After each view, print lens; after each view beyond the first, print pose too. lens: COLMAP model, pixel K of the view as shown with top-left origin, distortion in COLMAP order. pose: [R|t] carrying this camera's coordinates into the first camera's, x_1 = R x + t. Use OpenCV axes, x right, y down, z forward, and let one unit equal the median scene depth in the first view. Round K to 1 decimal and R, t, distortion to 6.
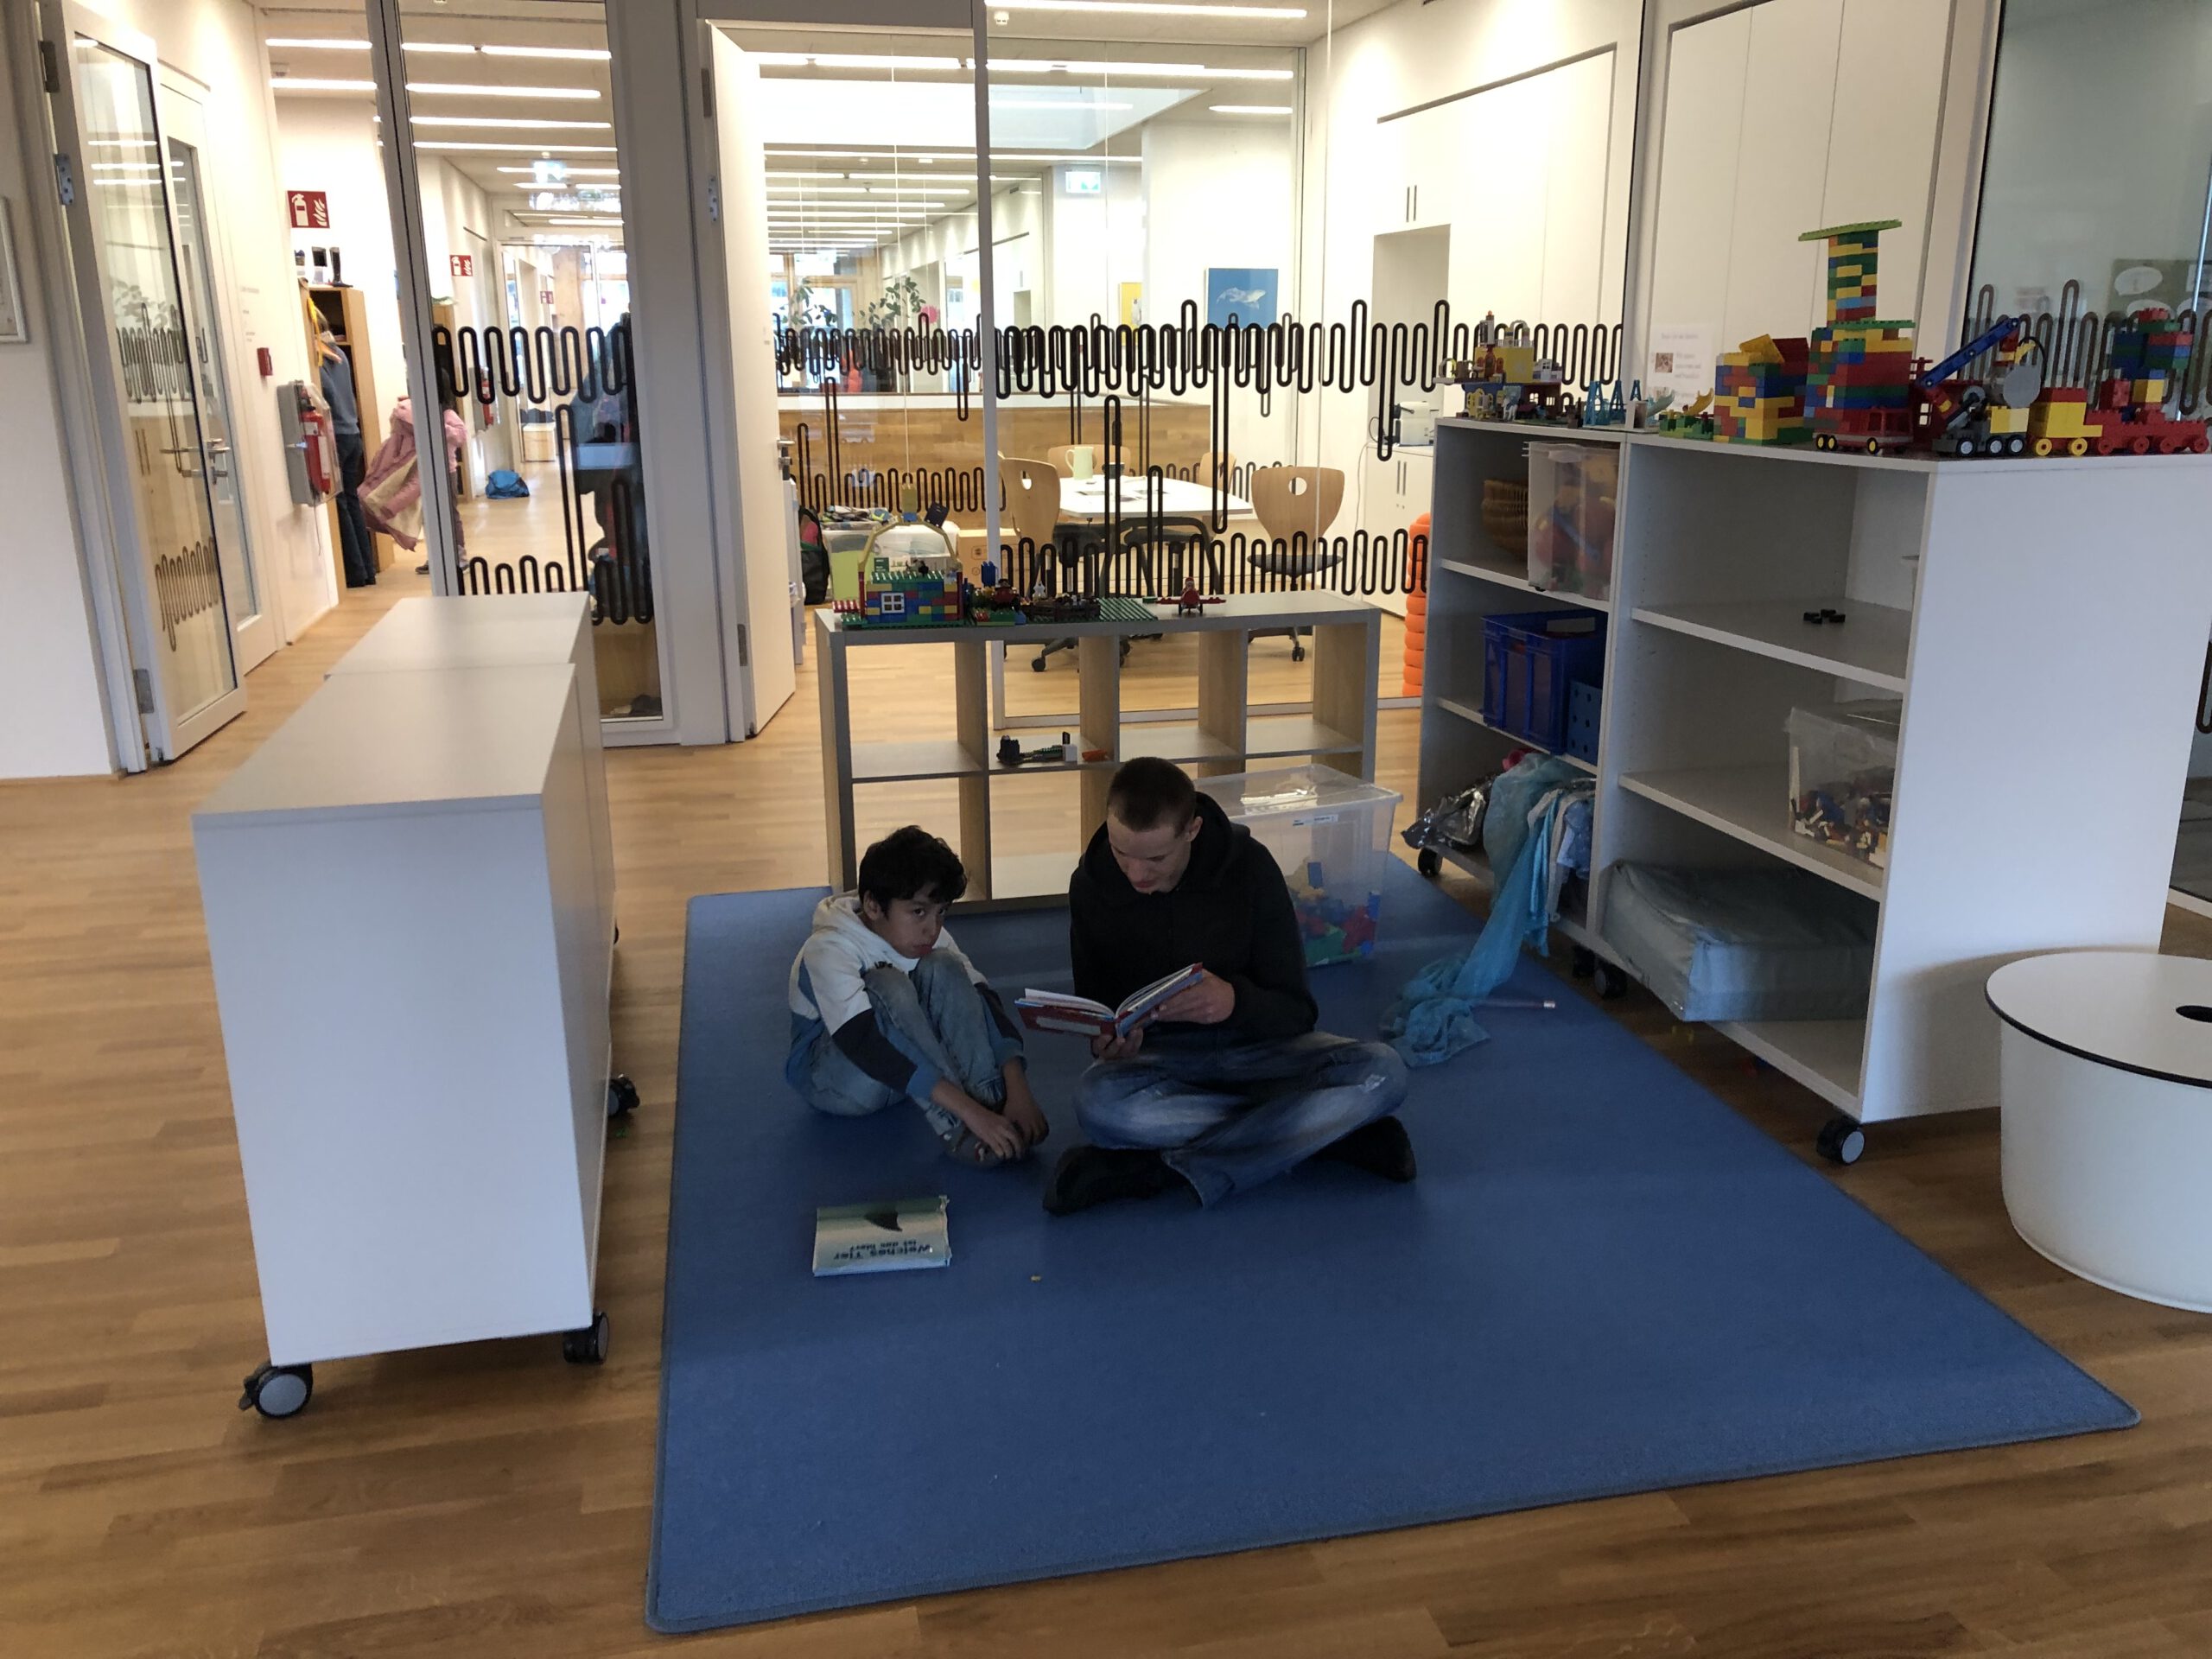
lens RADIAL K [[1847.8, 0, 1101.5], [0, 1847.8, 799.6], [0, 0, 1]] dist [0.008893, 0.181747]
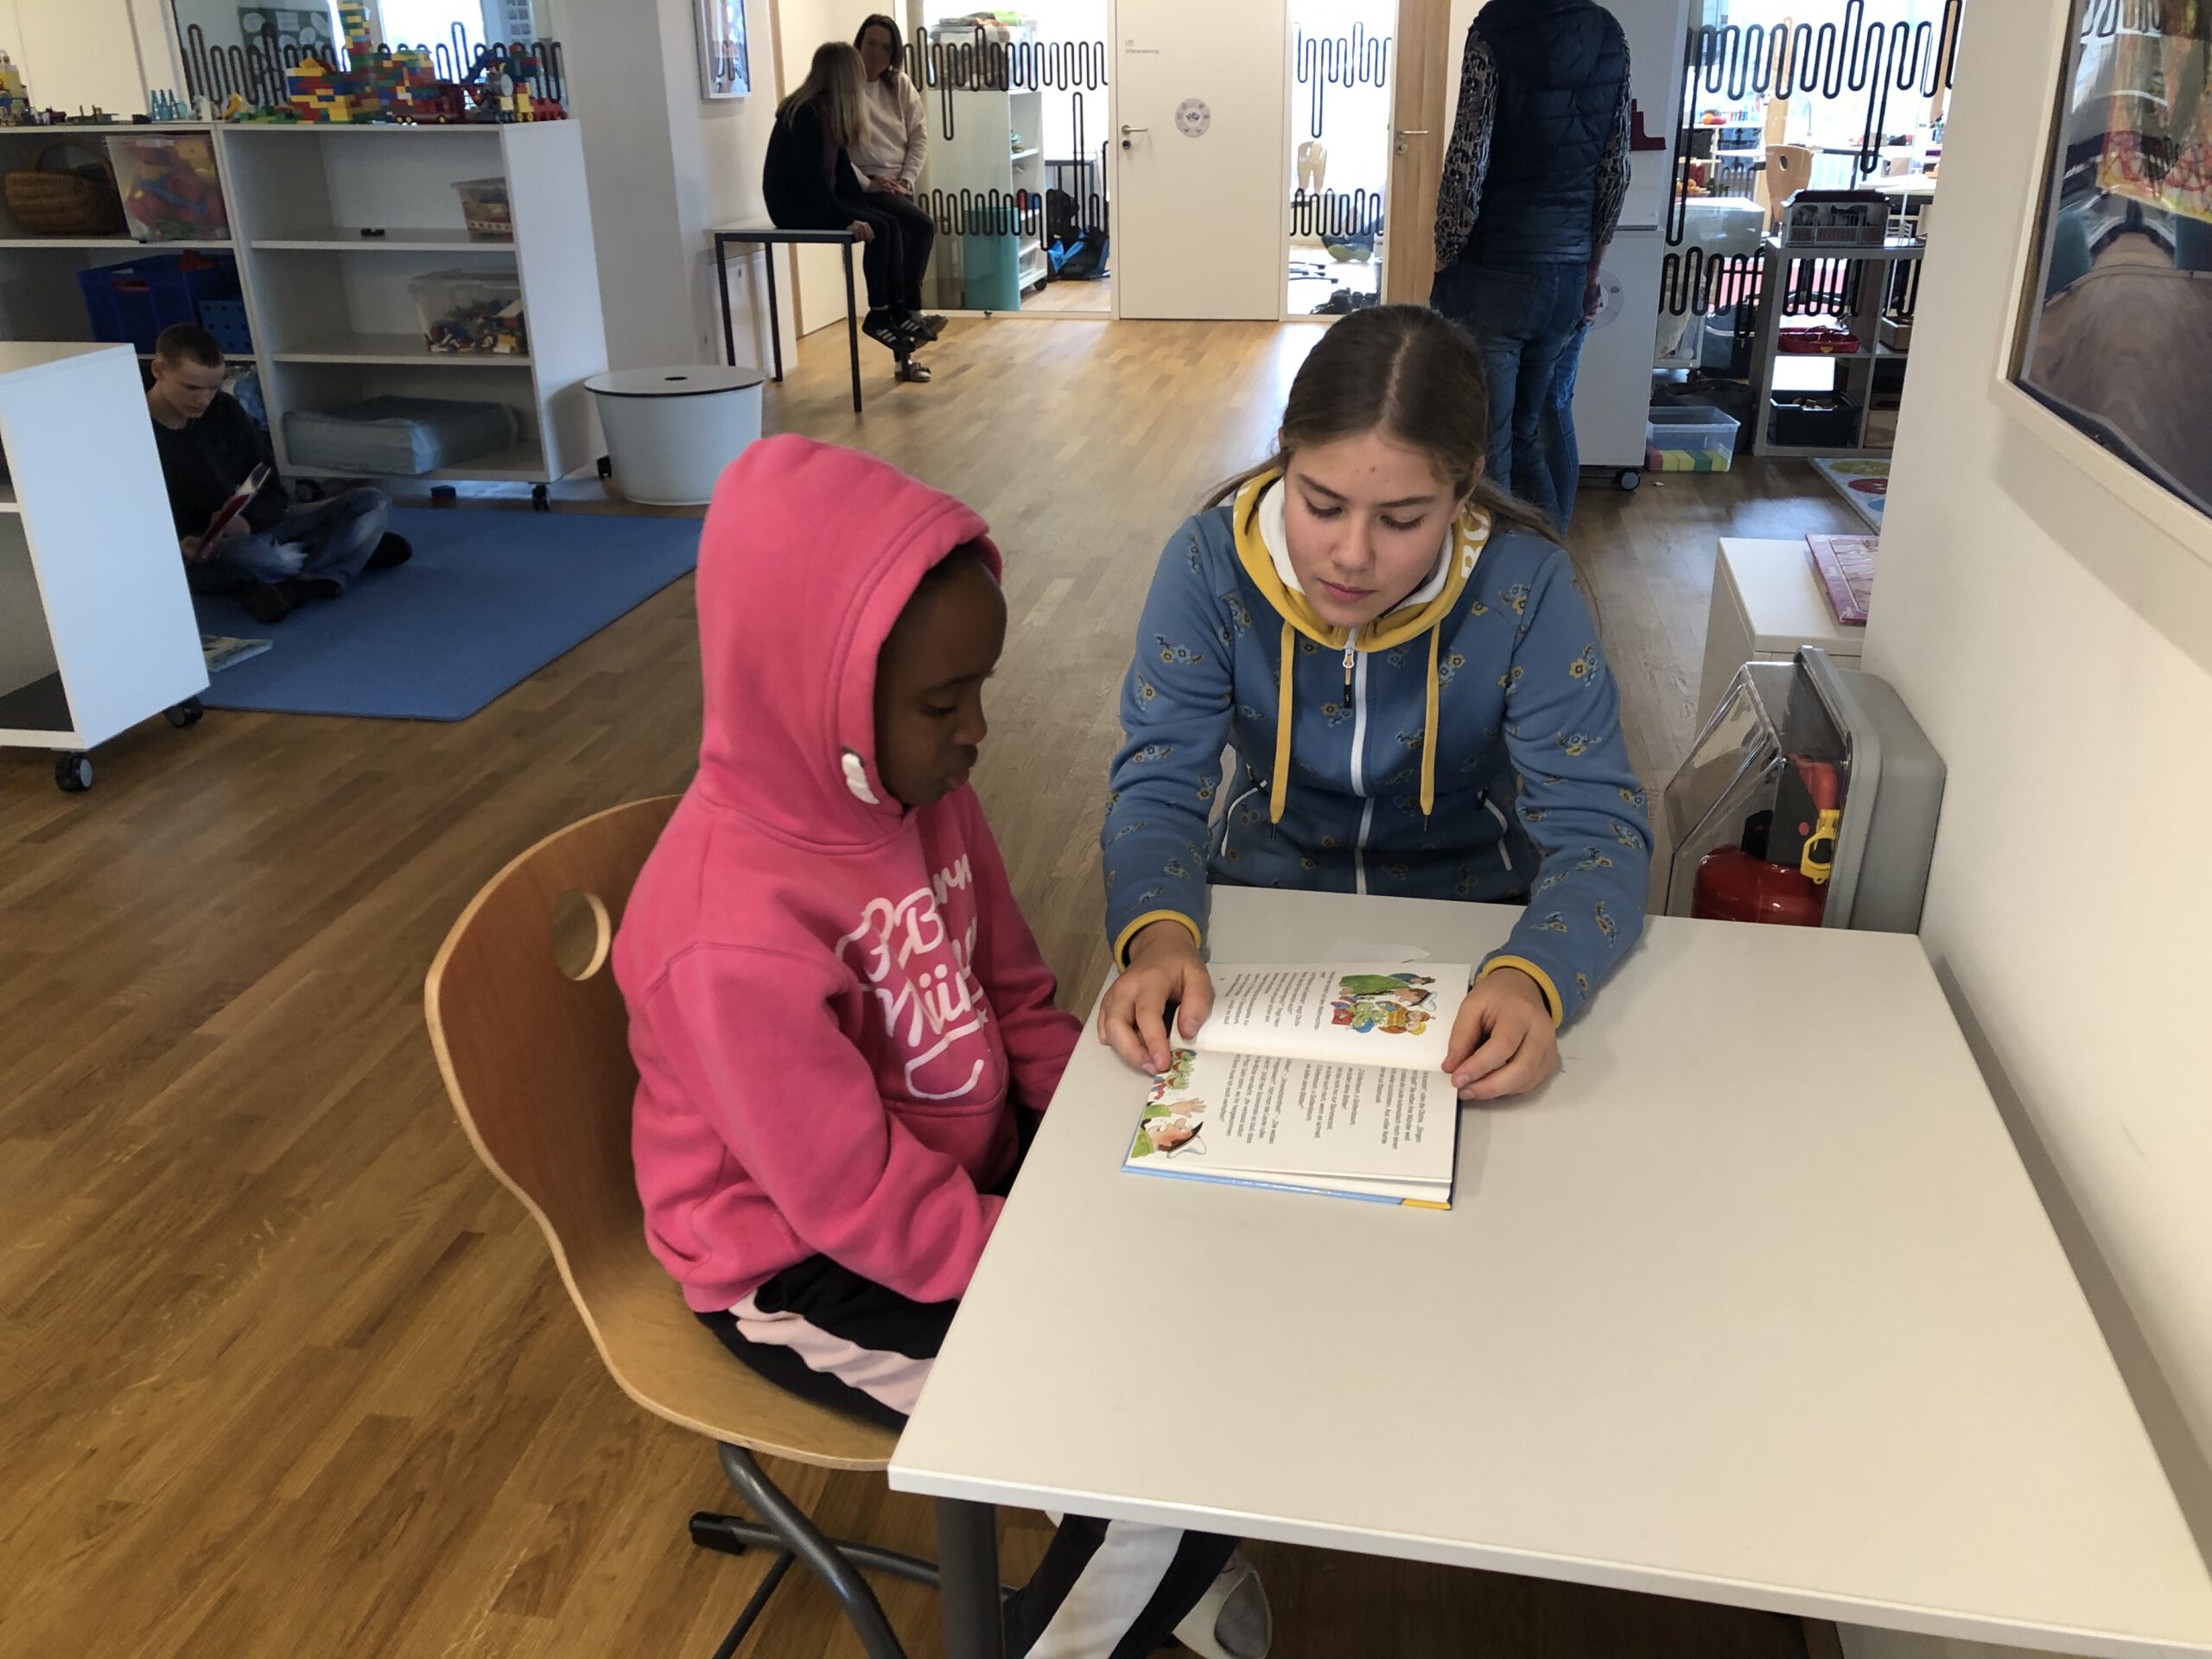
lens RADIAL K [[1782.8, 0, 1100.4], [0, 1782.8, 826.5], [0, 0, 1]] dist [0.010061, 0.003492]
pose [[0.389543, -0.367109, 0.844682, -1.010149], [0.230594, 0.926792, 0.296452, 0.080369], [-0.891674, 0.079298, 0.445678, -0.302855]]
